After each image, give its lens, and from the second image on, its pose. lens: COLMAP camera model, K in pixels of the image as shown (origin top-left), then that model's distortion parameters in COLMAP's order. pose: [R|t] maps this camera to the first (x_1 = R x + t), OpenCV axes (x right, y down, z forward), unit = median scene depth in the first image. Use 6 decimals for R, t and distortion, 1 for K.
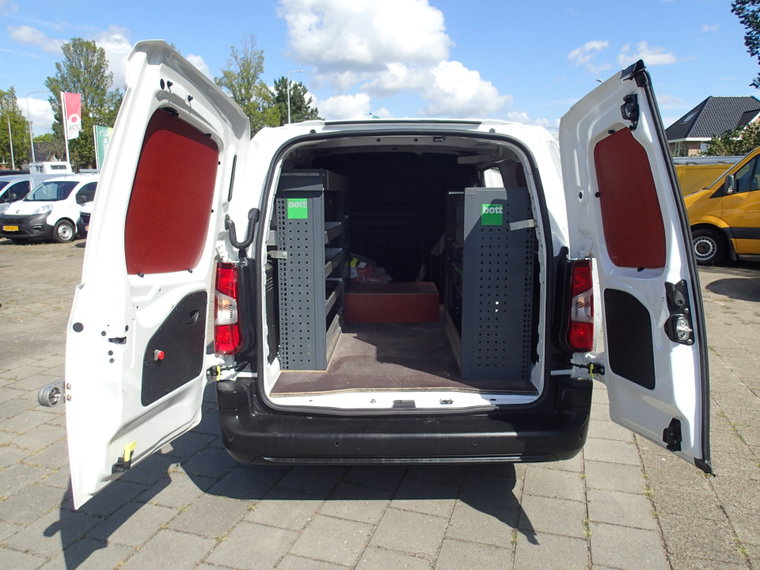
lens RADIAL K [[563.6, 0, 384.5], [0, 563.6, 283.5], [0, 0, 1]] dist [0.003697, -0.006454]
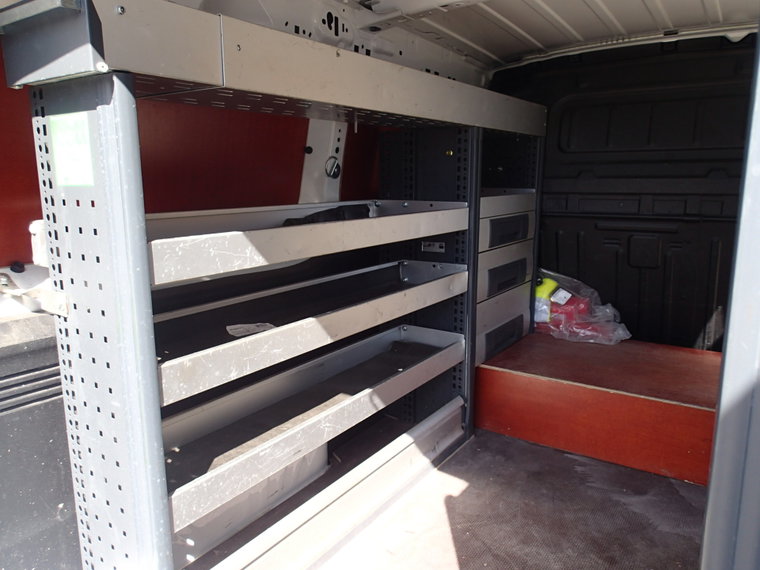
lens RADIAL K [[563.6, 0, 384.5], [0, 563.6, 283.5], [0, 0, 1]] dist [0.003697, -0.006454]
pose [[0.836727, 0.101369, -0.538156, 0.023109], [-0.080480, 0.994810, 0.062255, -0.016167], [0.541674, -0.008780, 0.840543, 0.141650]]
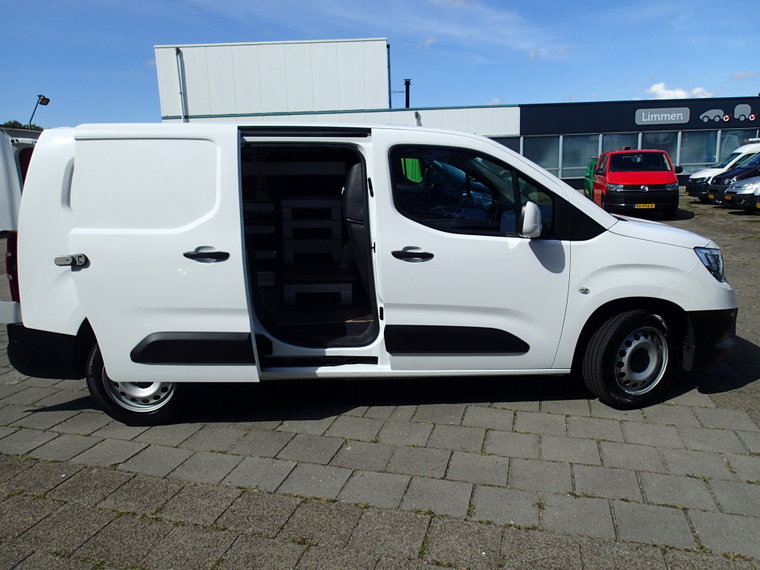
lens RADIAL K [[563.6, 0, 384.5], [0, 563.6, 283.5], [0, 0, 1]] dist [0.003697, -0.006454]
pose [[0.037742, 0.193794, -0.980316, 0.256928], [-0.147156, 0.971398, 0.186365, -0.044977], [0.988393, 0.137225, 0.065180, 0.269354]]
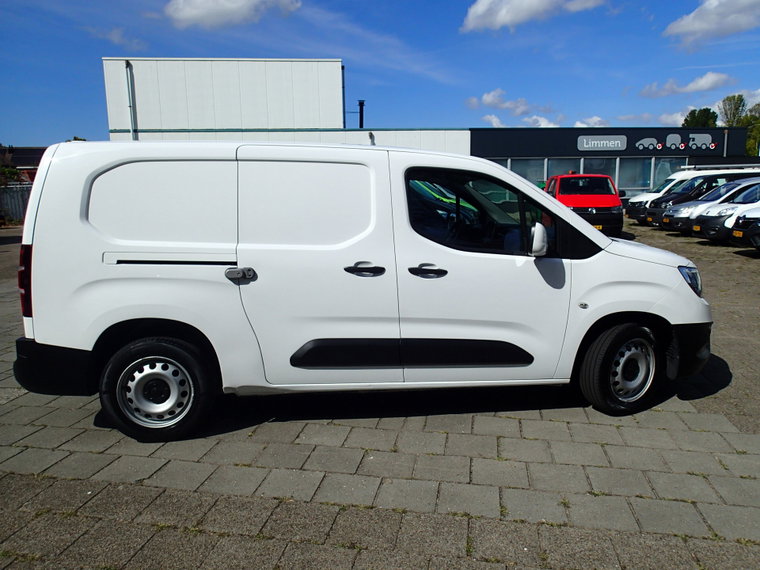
lens RADIAL K [[561.6, 0, 383.4], [0, 561.6, 285.8], [0, 0, 1]] dist [0.001046, -0.003158]
pose [[0.132193, 0.167139, -0.977031, 0.262931], [-0.164086, 0.975772, 0.144723, -0.041548], [0.977548, 0.141186, 0.156416, 0.242685]]
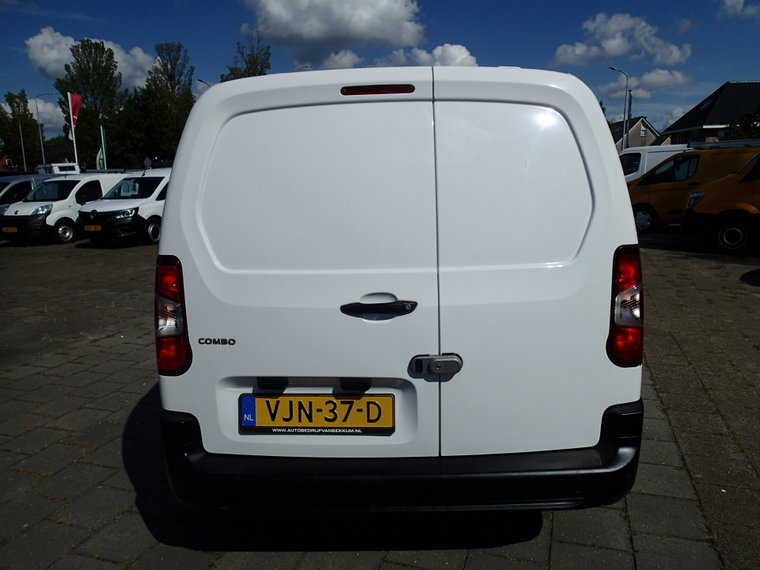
lens RADIAL K [[563.6, 0, 384.5], [0, 563.6, 283.5], [0, 0, 1]] dist [0.003697, -0.006454]
pose [[0.999600, -0.016690, -0.022834, 0.005422], [0.016852, 0.999834, 0.006933, -0.000373], [0.022714, -0.007315, 0.999715, 0.033456]]
